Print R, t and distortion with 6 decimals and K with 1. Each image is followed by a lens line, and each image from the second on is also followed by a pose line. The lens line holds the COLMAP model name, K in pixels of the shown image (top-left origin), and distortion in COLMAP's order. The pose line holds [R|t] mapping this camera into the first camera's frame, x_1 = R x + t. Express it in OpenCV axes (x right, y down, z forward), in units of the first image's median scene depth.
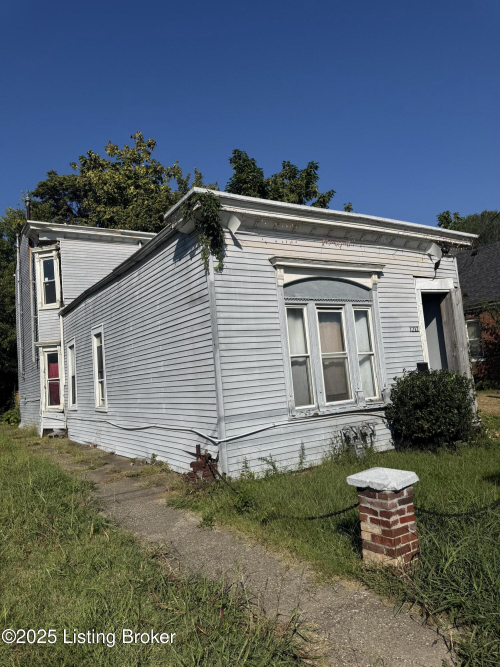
lens RADIAL K [[477.0, 0, 250.0], [0, 477.0, 333.5], [0, 0, 1]] dist [0.003327, -0.000849]
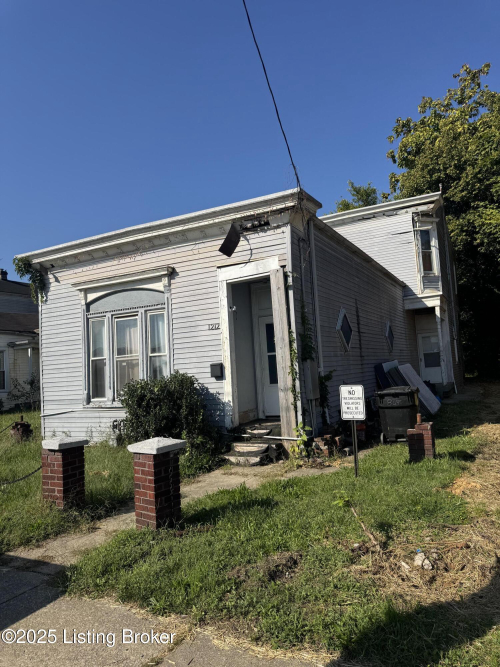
lens RADIAL K [[477.0, 0, 250.0], [0, 477.0, 333.5], [0, 0, 1]] dist [0.003327, -0.000849]
pose [[0.512579, -0.009415, -0.858589, 1.262106], [0.100325, 0.993748, 0.048997, -0.036791], [0.852759, -0.111253, 0.510318, 0.639478]]
